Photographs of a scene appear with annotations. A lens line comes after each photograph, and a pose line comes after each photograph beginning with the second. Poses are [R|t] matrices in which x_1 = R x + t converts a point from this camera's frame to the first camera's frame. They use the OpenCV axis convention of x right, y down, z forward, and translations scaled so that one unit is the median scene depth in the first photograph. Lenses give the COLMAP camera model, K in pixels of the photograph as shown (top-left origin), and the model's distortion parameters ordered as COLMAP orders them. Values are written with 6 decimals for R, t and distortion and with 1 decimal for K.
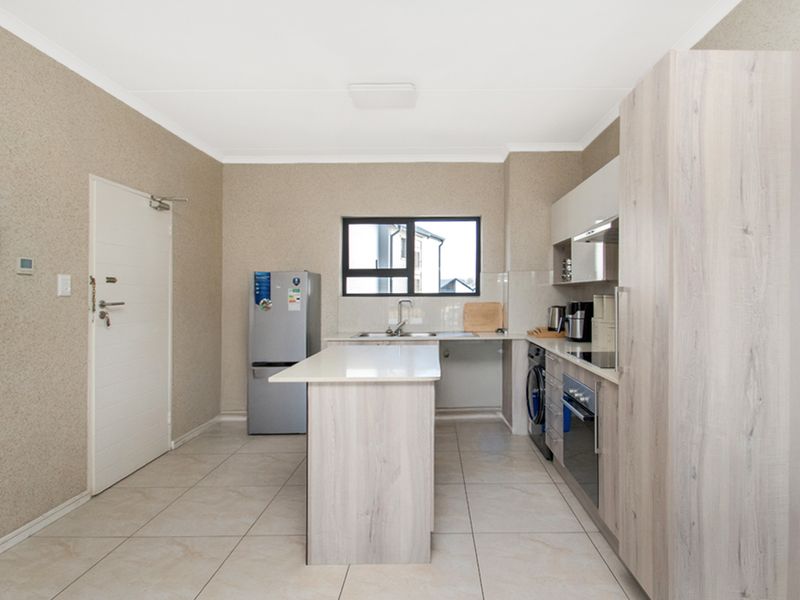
lens RADIAL K [[432.2, 0, 436.3], [0, 432.2, 293.9], [0, 0, 1]] dist [0.002059, 0.000448]
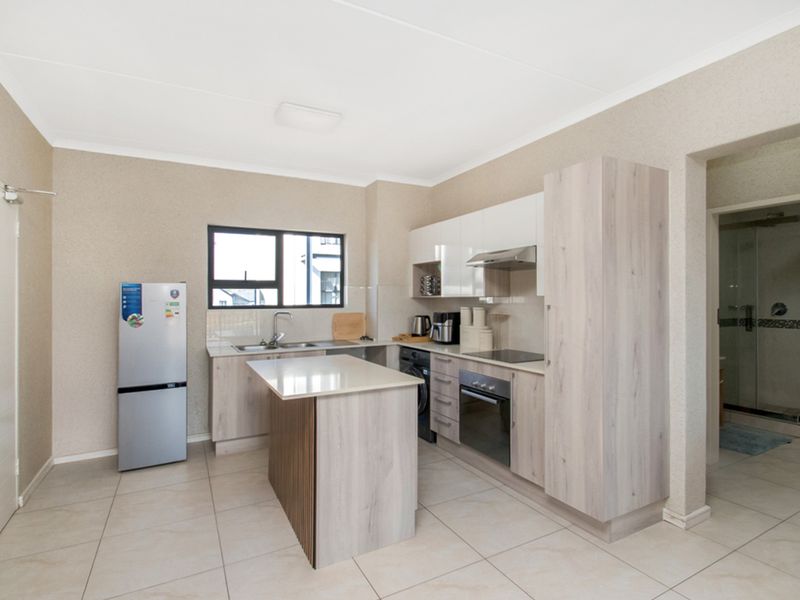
lens RADIAL K [[420.8, 0, 403.4], [0, 420.8, 297.3], [0, 0, 1]] dist [-0.001223, -0.001743]
pose [[0.883950, 0.001317, 0.467580, -0.322959], [0.001240, 0.999986, -0.005160, -0.017164], [-0.467580, 0.005141, 0.883936, -0.005735]]
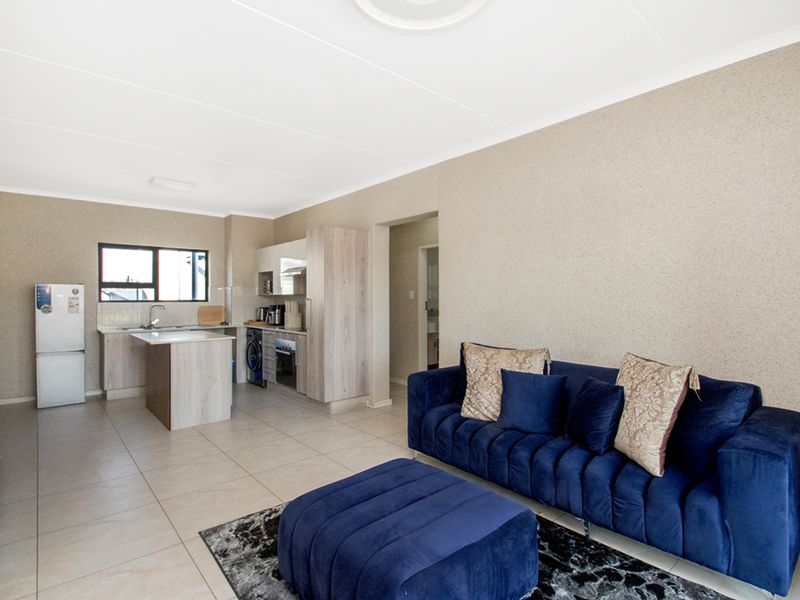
lens RADIAL K [[409.4, 0, 400.0], [0, 409.4, 300.0], [0, 0, 1]] dist [0.017138, -0.000665]
pose [[0.755570, -0.001602, 0.655066, -0.418332], [0.000335, 0.999998, 0.002059, -0.005115], [-0.655068, -0.001336, 0.755569, -0.676658]]
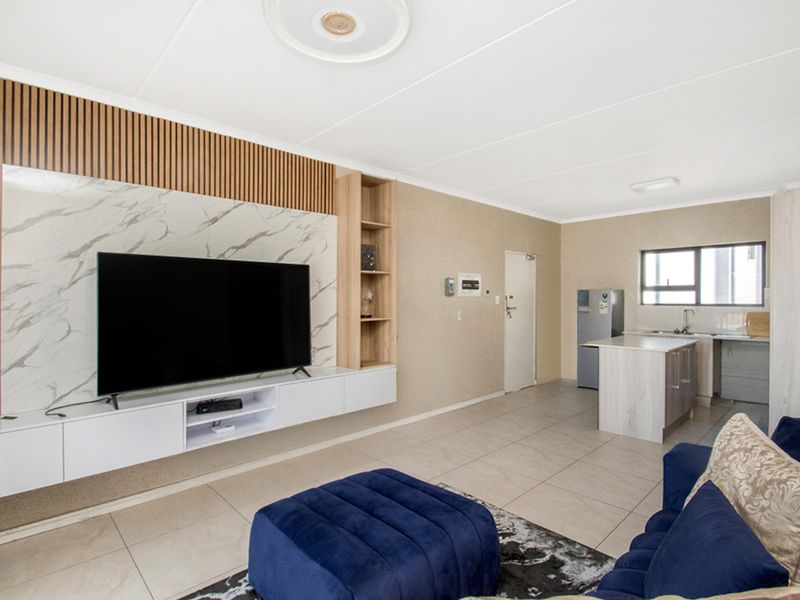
lens RADIAL K [[428.1, 0, 400.0], [0, 428.1, 300.0], [0, 0, 1]] dist [-0.001108, -0.000580]
pose [[0.689598, 0.010562, -0.724116, 0.316909], [-0.001832, 0.999916, 0.012840, -0.033748], [0.724190, -0.007528, 0.689559, -0.678715]]
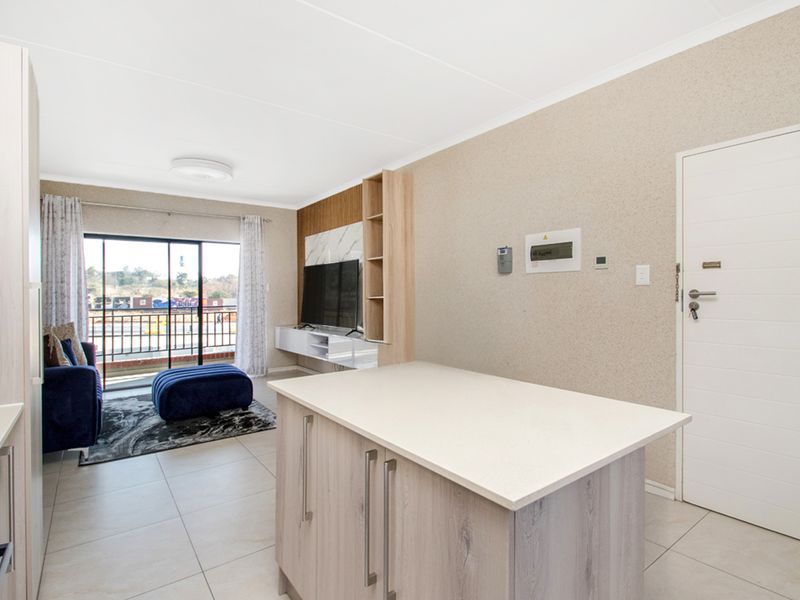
lens RADIAL K [[420.8, 0, 403.4], [0, 420.8, 297.3], [0, 0, 1]] dist [-0.001223, -0.001743]
pose [[-0.805352, 0.023421, -0.592334, 0.157279], [0.018046, 0.999725, 0.014993, 0.006013], [0.592522, 0.001386, -0.805553, 1.018823]]
